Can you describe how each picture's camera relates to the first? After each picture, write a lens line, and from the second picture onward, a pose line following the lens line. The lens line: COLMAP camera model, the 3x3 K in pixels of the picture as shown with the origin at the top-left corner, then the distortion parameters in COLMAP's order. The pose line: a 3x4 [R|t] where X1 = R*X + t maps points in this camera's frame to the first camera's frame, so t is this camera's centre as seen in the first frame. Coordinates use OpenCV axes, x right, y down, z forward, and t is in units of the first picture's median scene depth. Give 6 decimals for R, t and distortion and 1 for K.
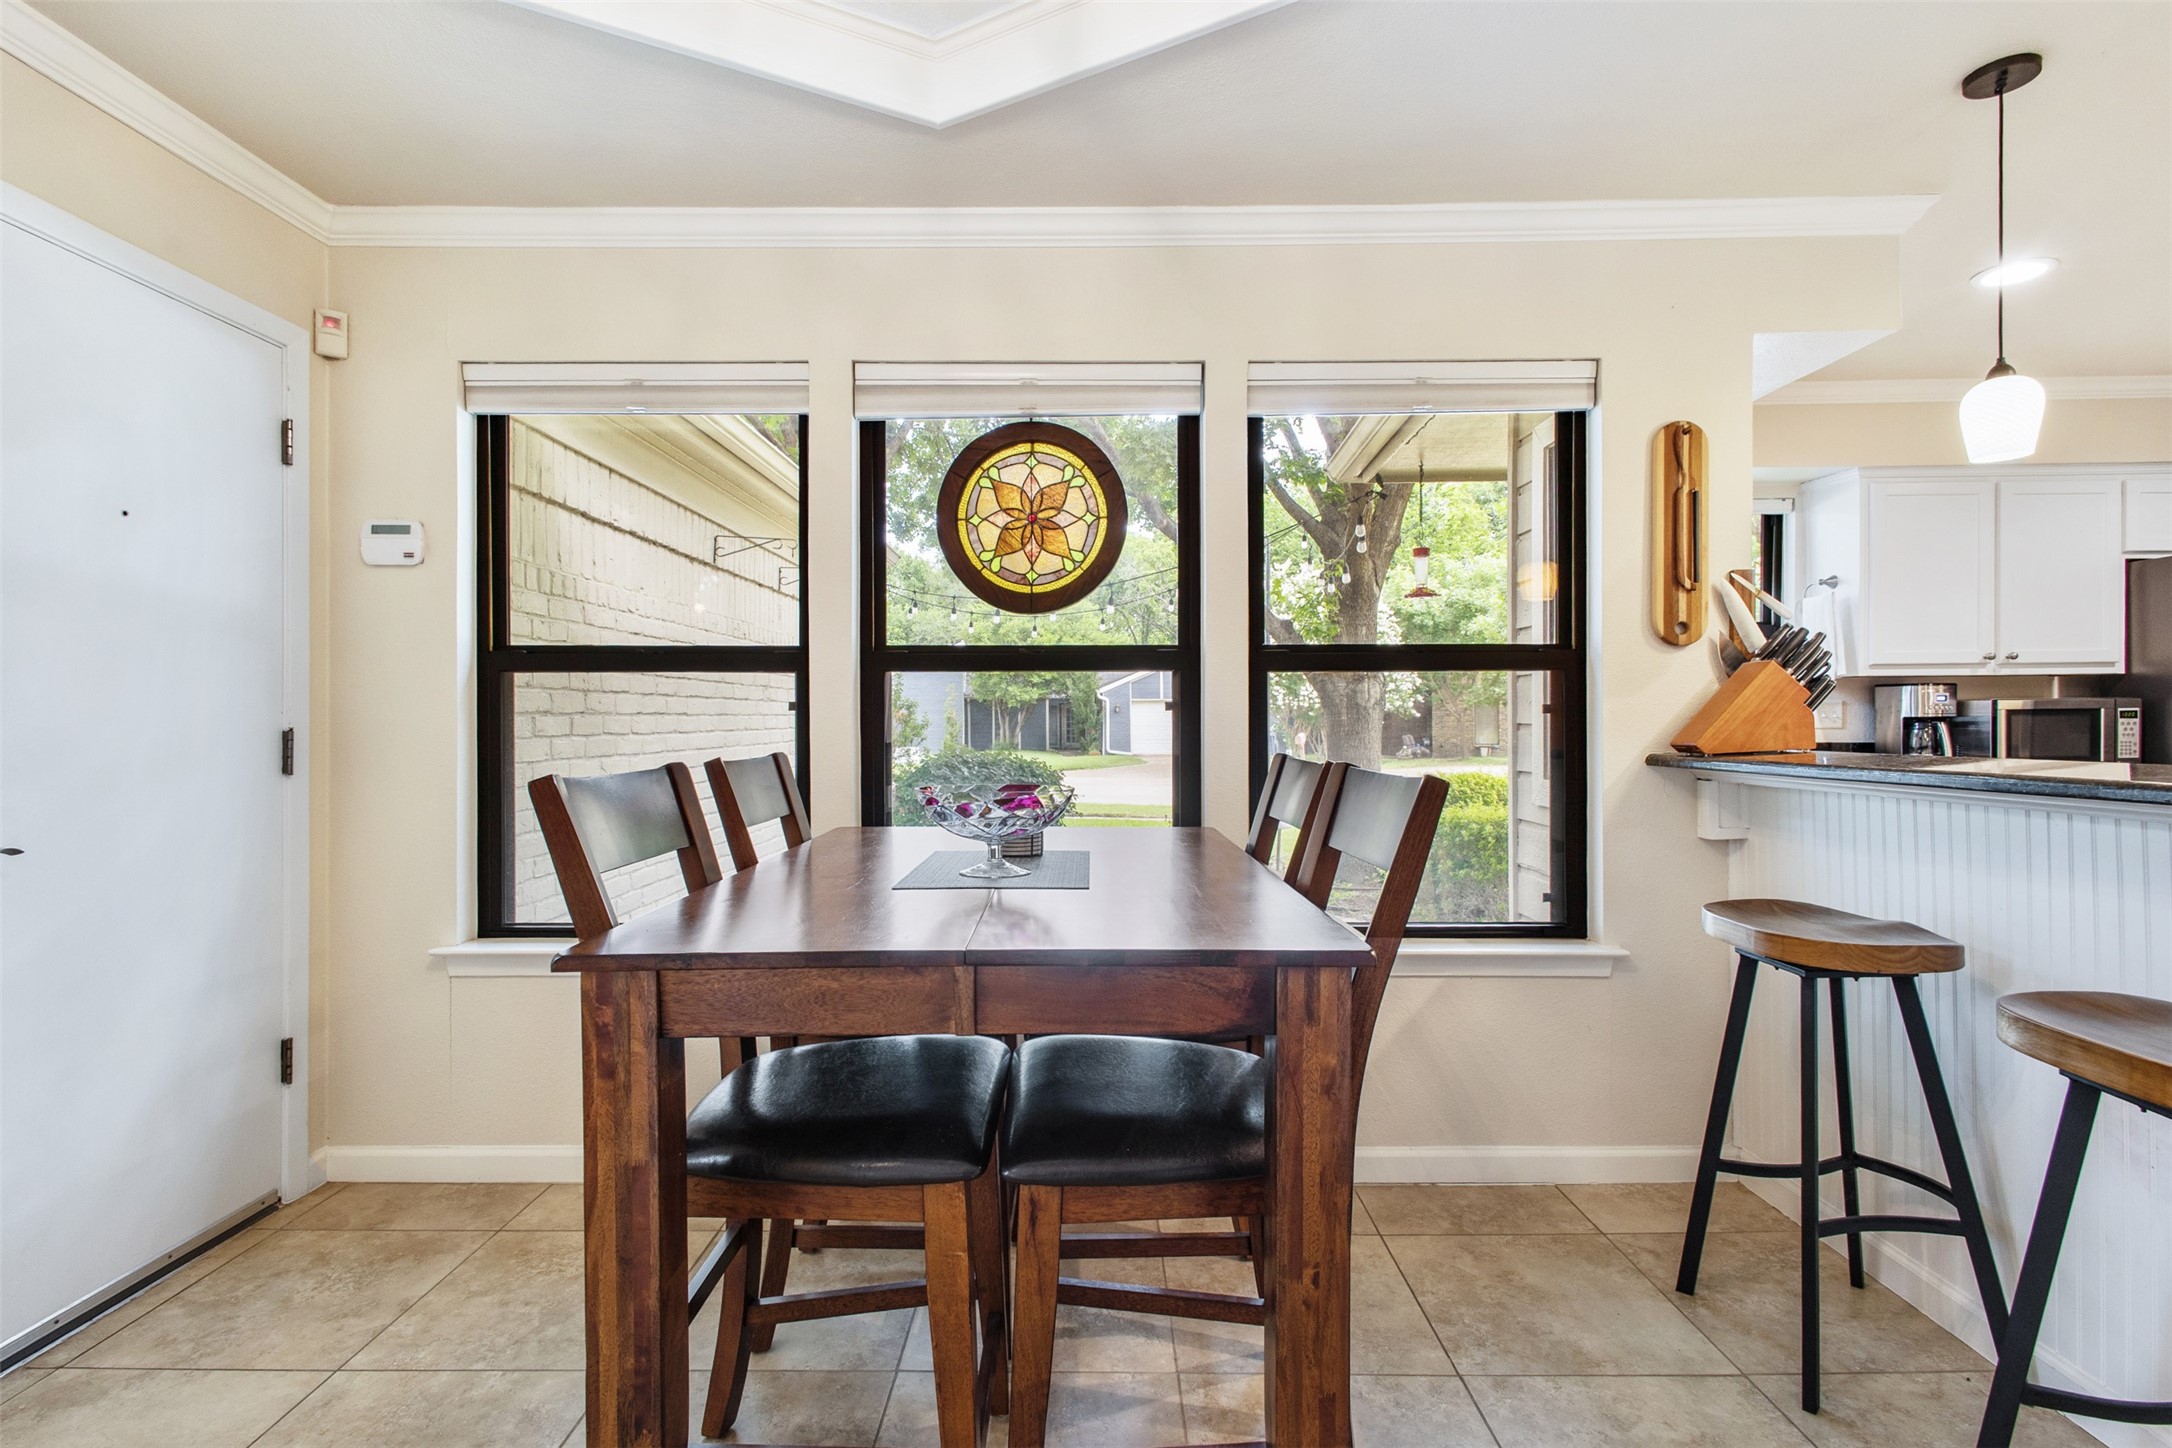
lens RADIAL K [[1030.6, 0, 1086.0], [0, 1030.6, 724.0], [0, 0, 1]] dist [0.017582, 0.000109]
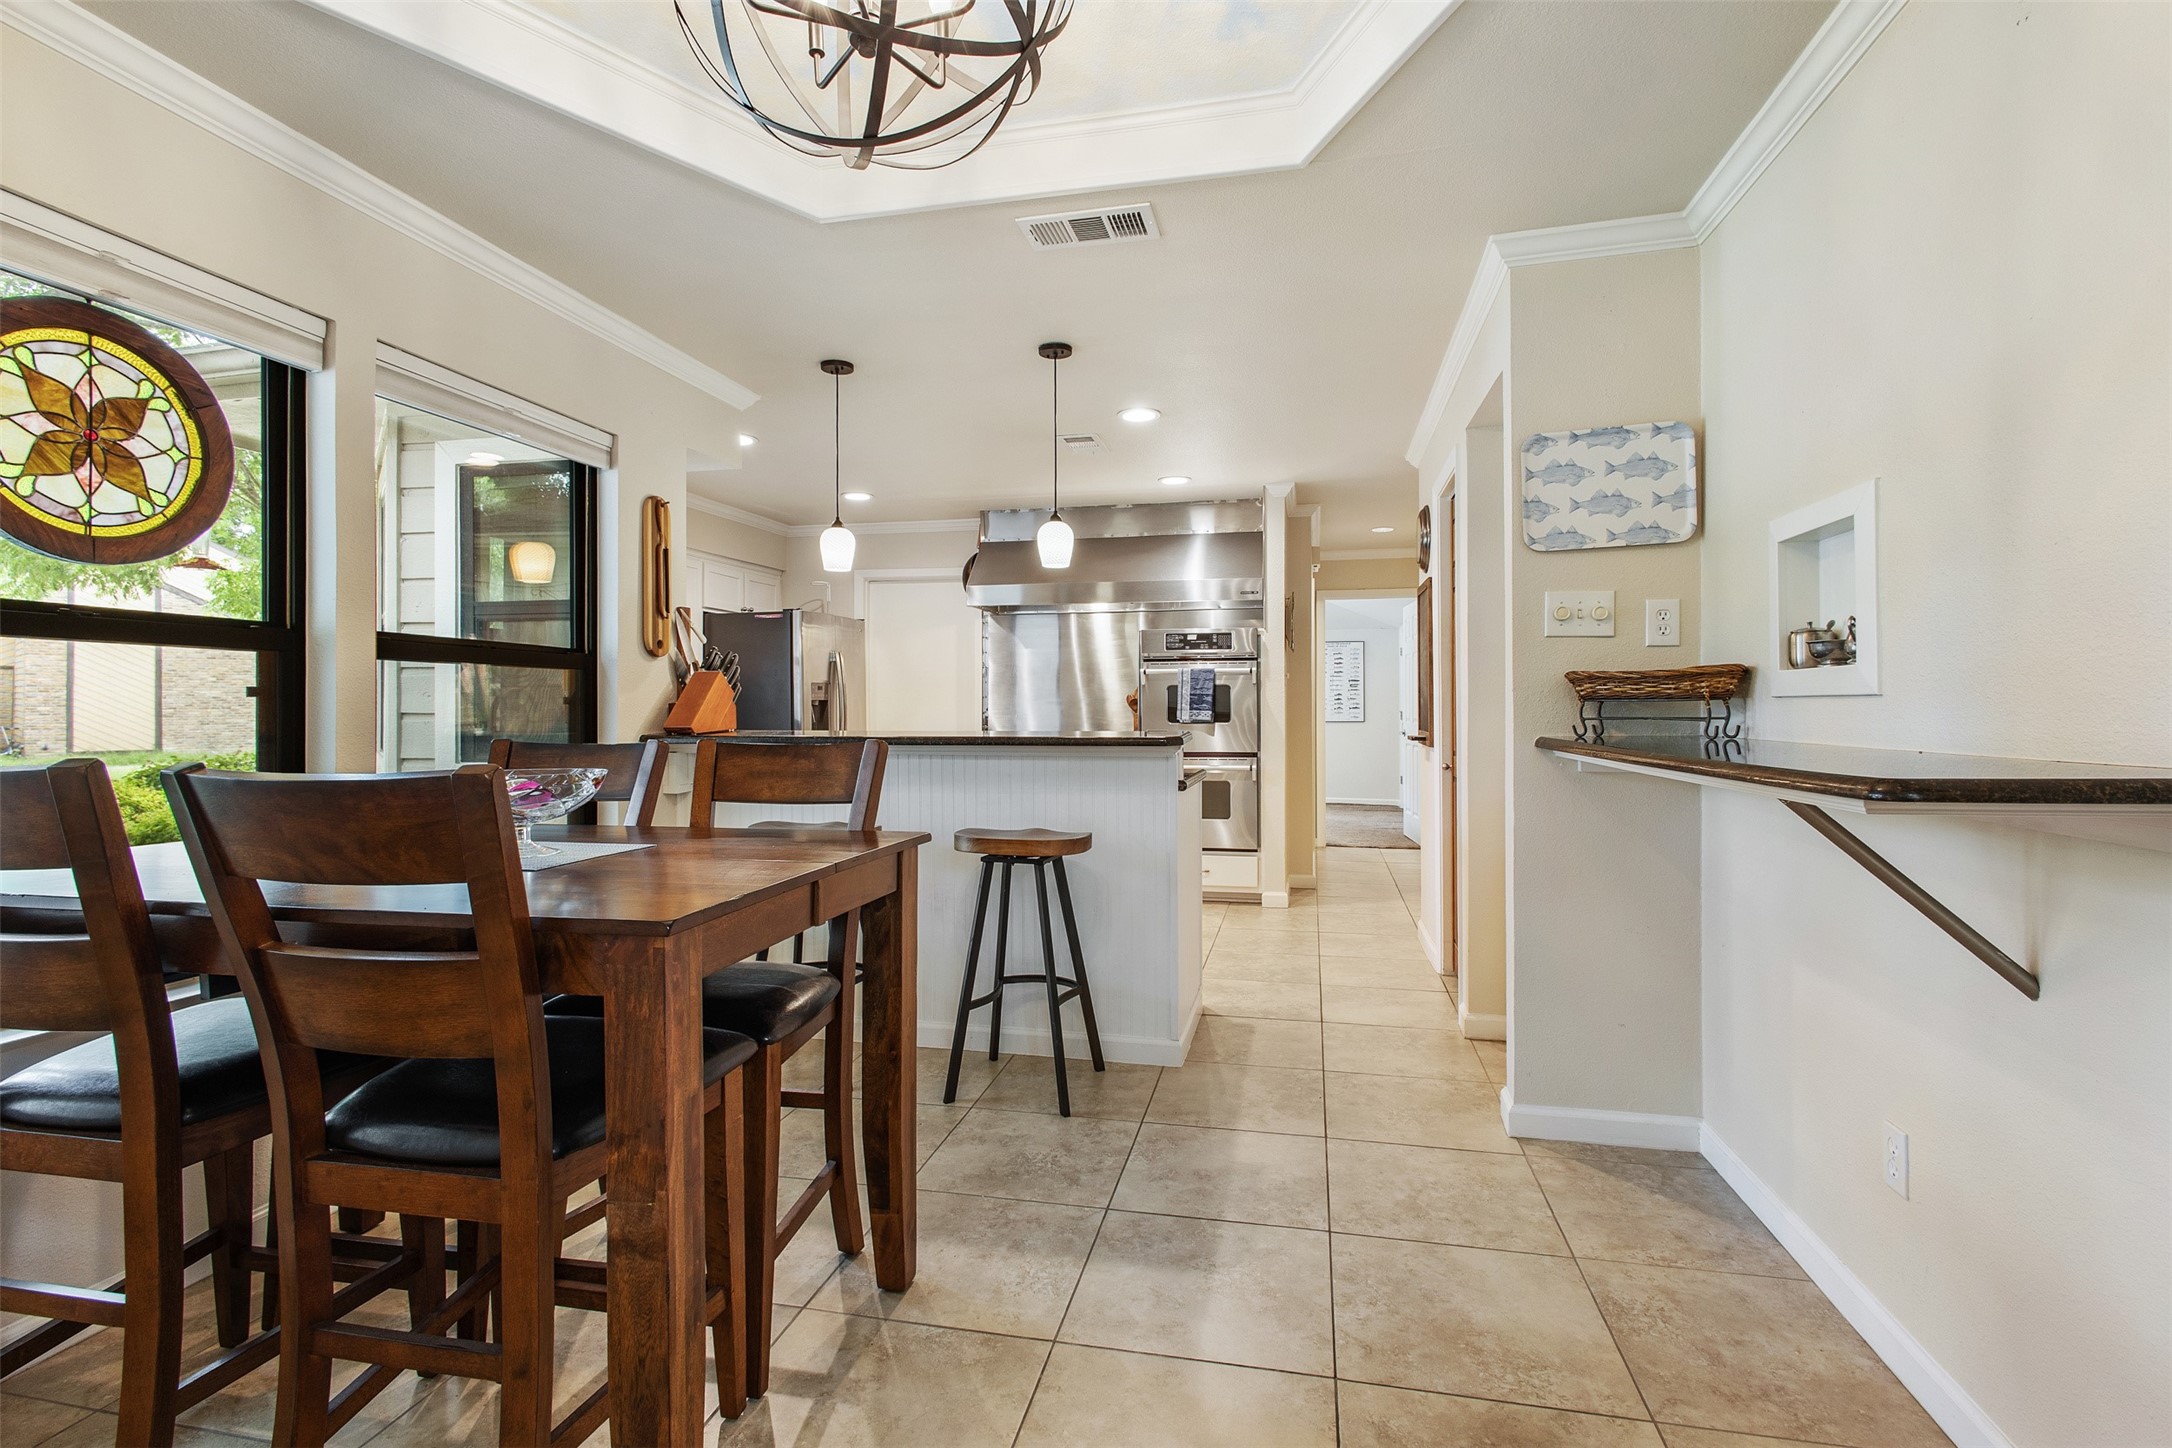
lens RADIAL K [[1038.4, 0, 1082.7], [0, 1038.4, 700.9], [0, 0, 1]] dist [0.003246, 0.000460]
pose [[0.203789, 0.013102, 0.978927, -0.638801], [-0.003966, 0.999913, -0.012557, -0.001723], [-0.979007, -0.001324, 0.203823, 0.148751]]
